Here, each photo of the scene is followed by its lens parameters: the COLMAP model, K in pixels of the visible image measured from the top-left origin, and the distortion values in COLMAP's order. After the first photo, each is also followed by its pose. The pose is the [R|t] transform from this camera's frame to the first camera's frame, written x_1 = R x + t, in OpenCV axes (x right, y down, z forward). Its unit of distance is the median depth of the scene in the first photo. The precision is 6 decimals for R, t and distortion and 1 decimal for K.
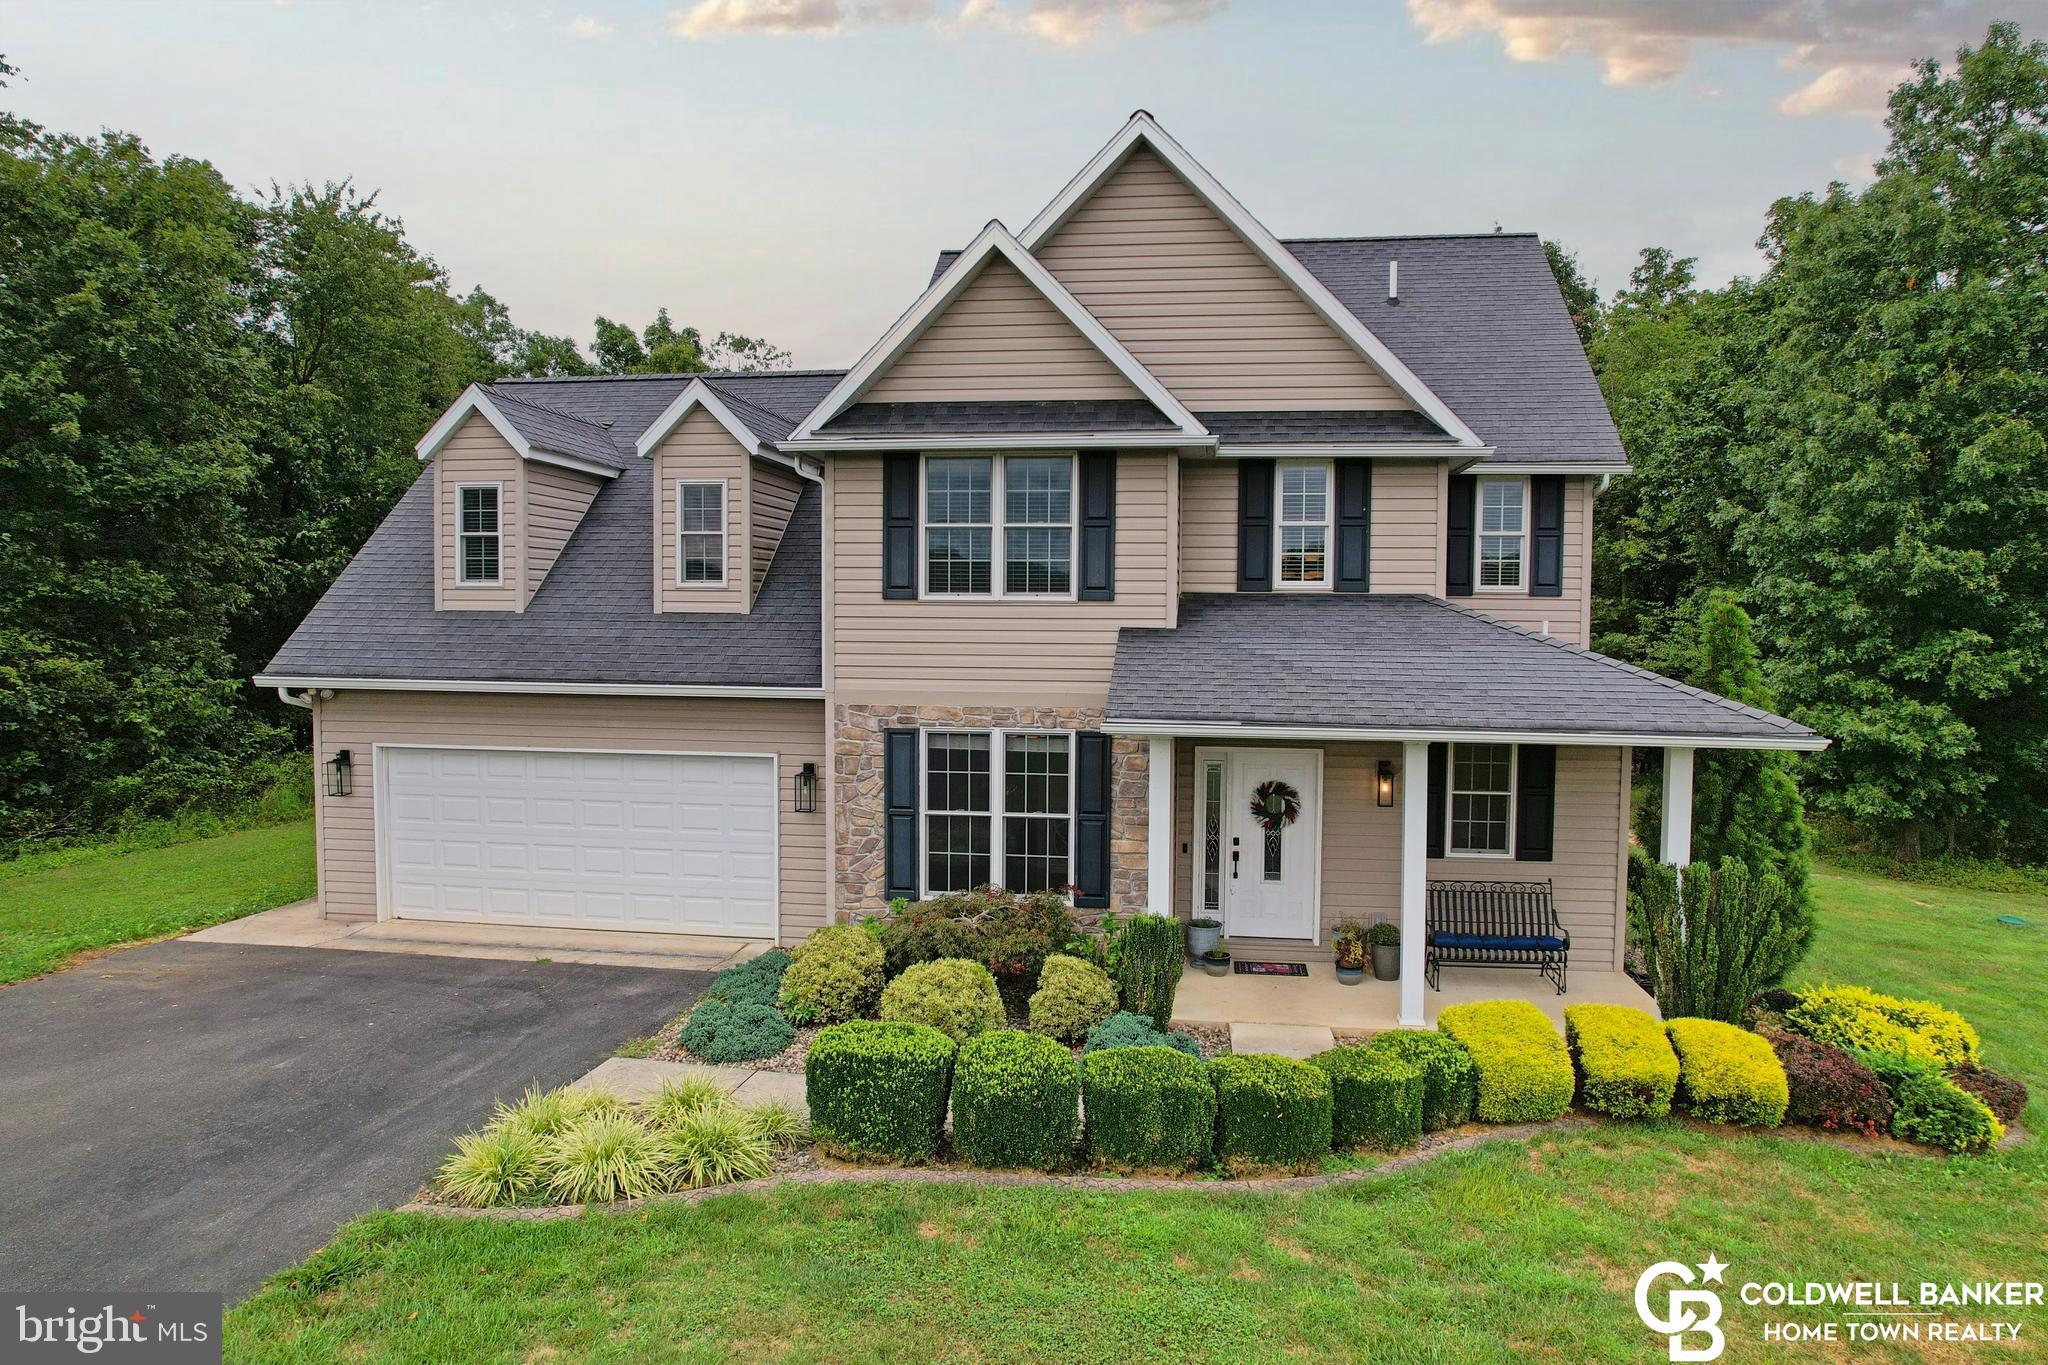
lens RADIAL K [[1318.0, 0, 1024.0], [0, 1318.0, 682.5], [0, 0, 1]] dist [-0.079649, 0.079304]
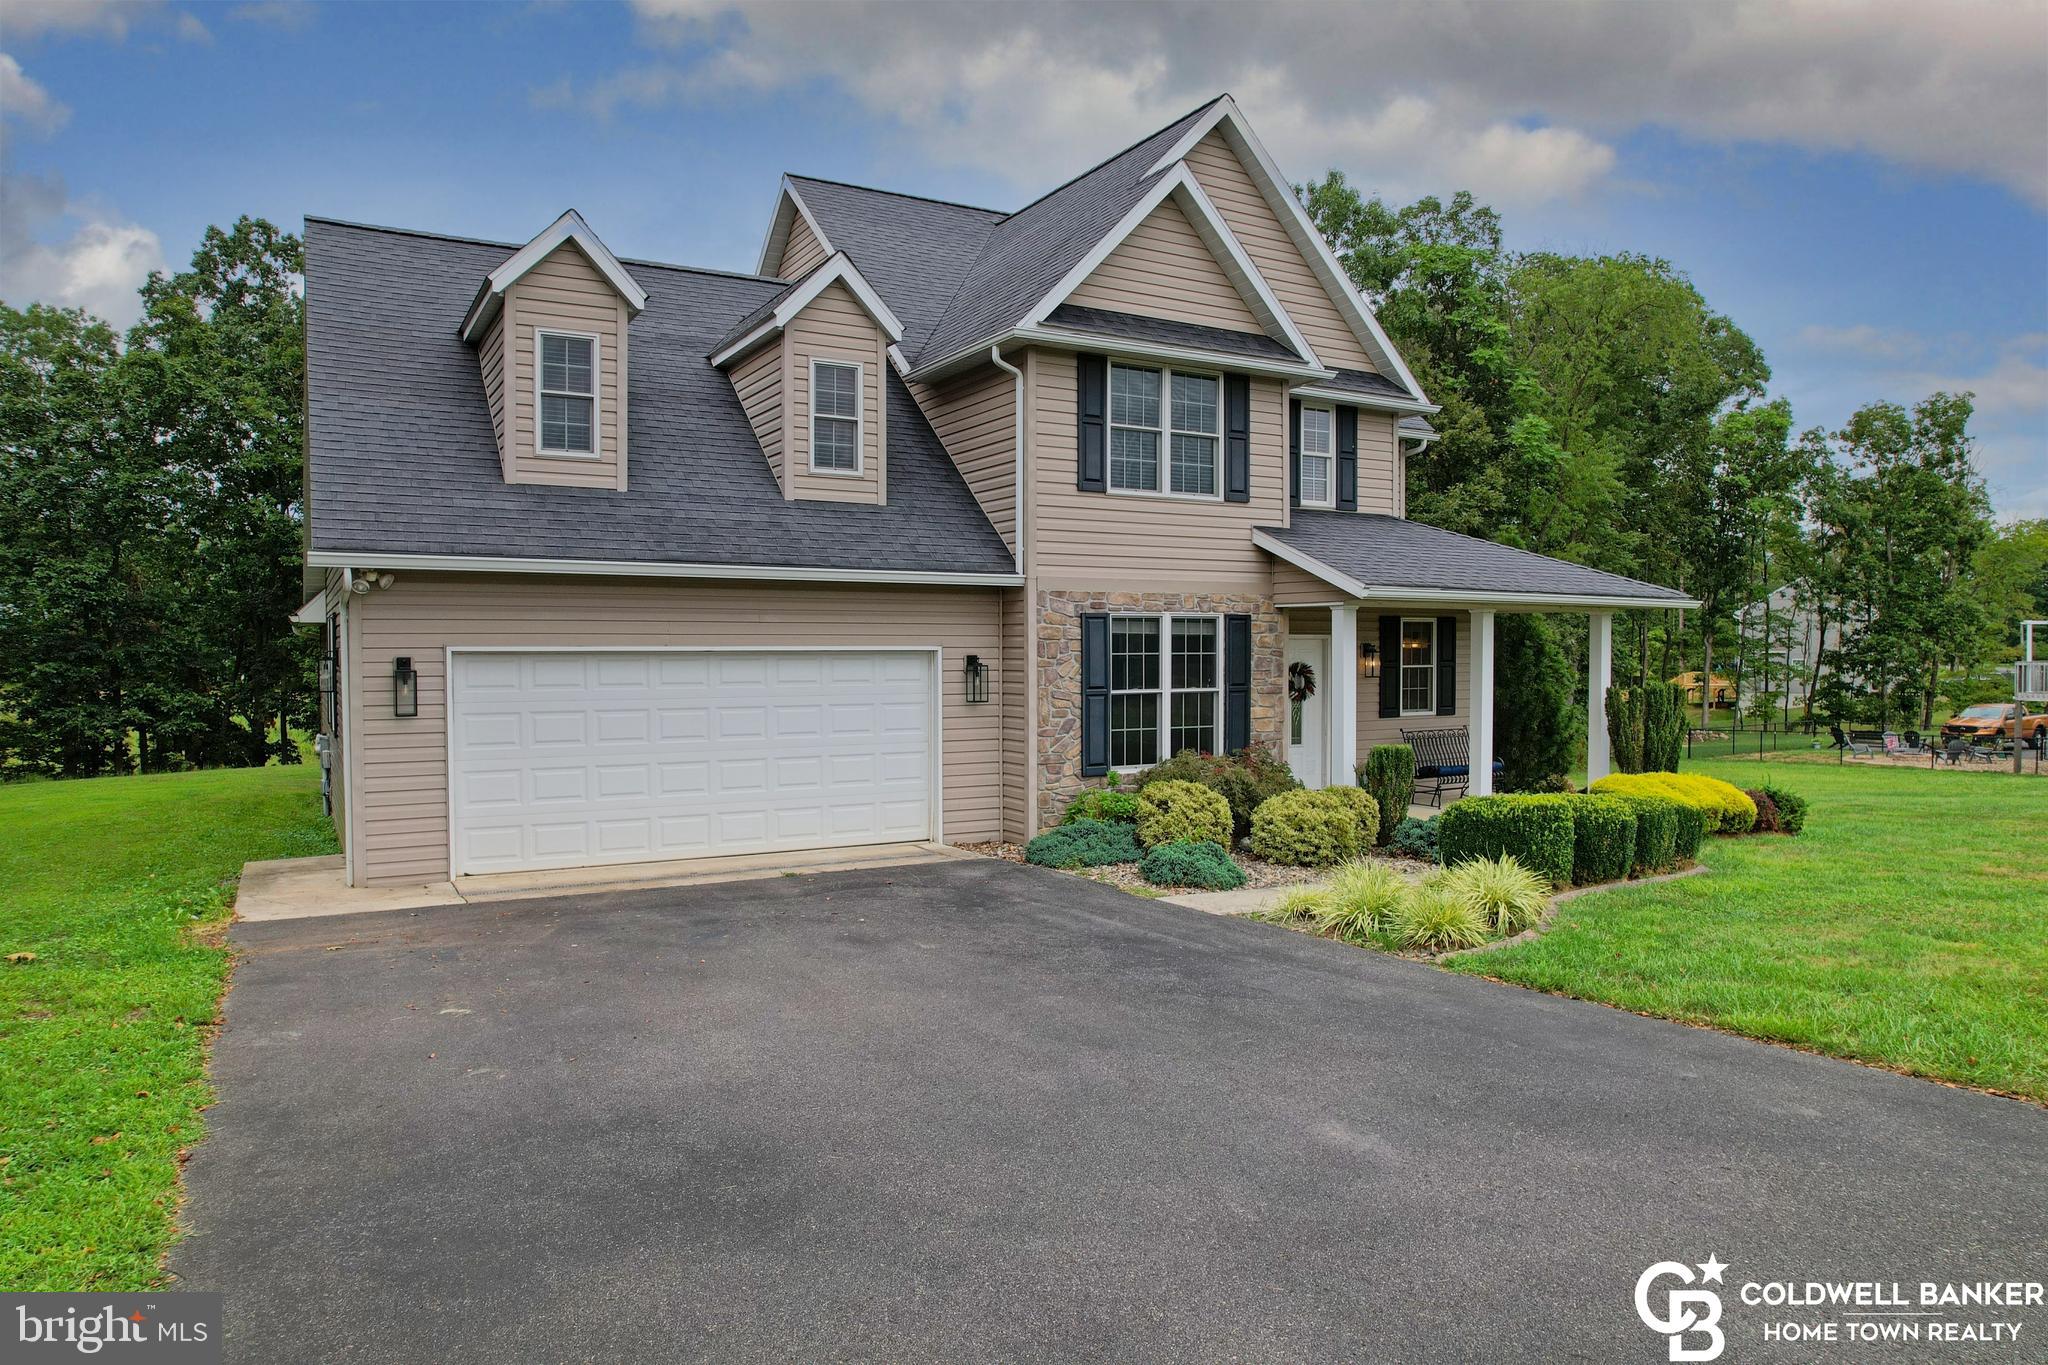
lens RADIAL K [[1318.0, 0, 1024.0], [0, 1318.0, 682.5], [0, 0, 1]] dist [-0.079649, 0.079304]
pose [[0.786390, -0.024456, 0.617246, -0.788306], [0.037380, 0.999269, -0.008032, 0.096372], [-0.616598, 0.029389, 0.786729, 0.198879]]
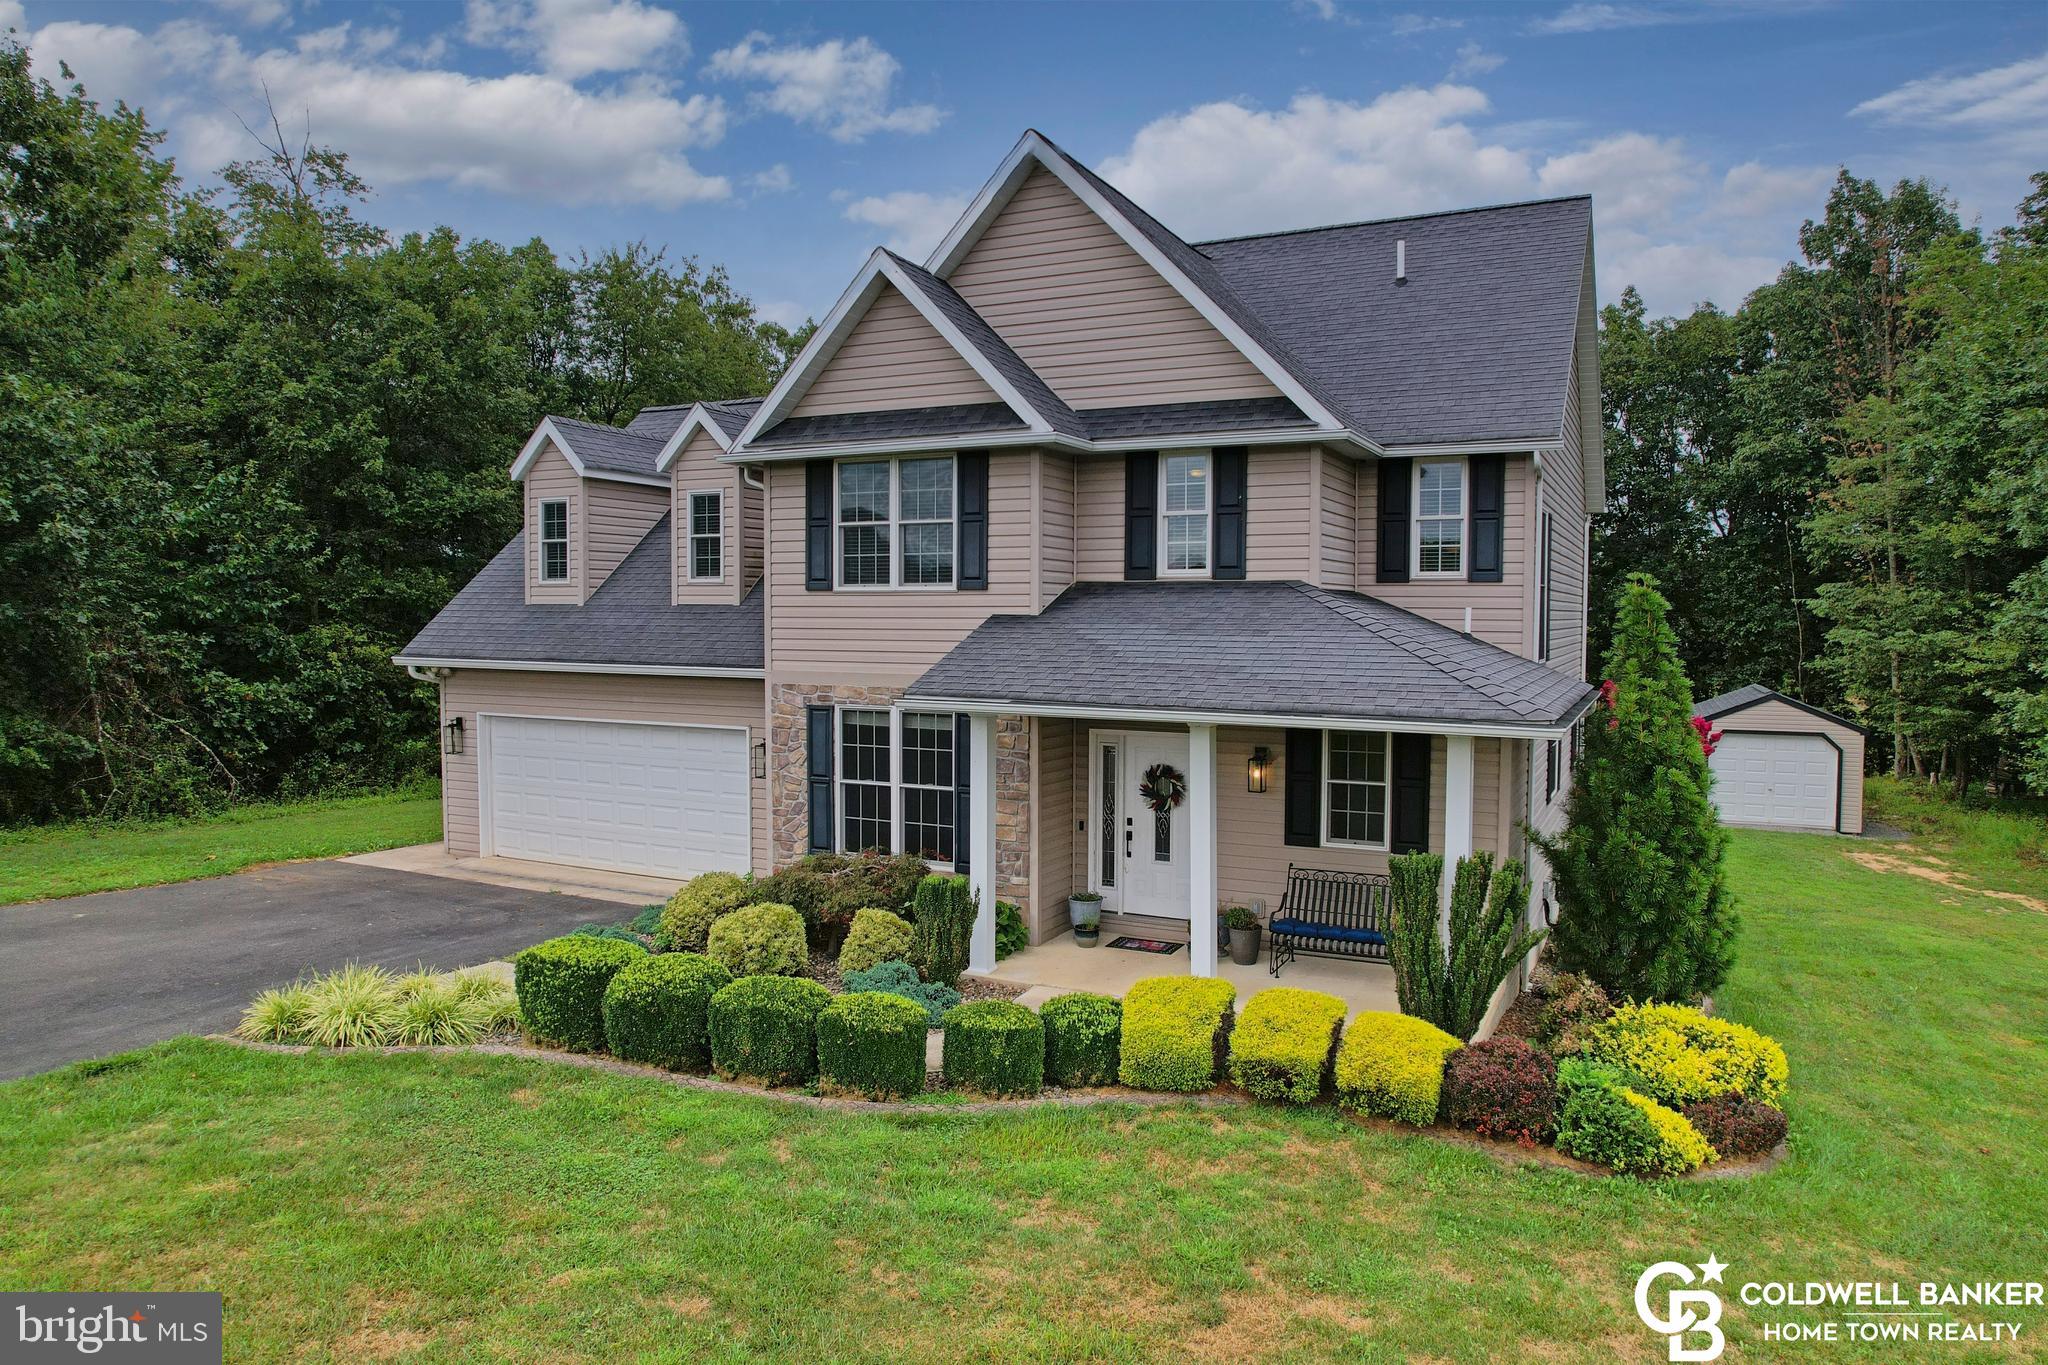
lens RADIAL K [[1313.3, 0, 1016.0], [0, 1313.3, 680.3], [0, 0, 1]] dist [-0.071424, 0.067514]
pose [[0.948486, 0.012668, -0.316564, 0.416516], [-0.013750, 0.999905, -0.001185, 0.012484], [0.316519, 0.005477, 0.948570, -0.010424]]
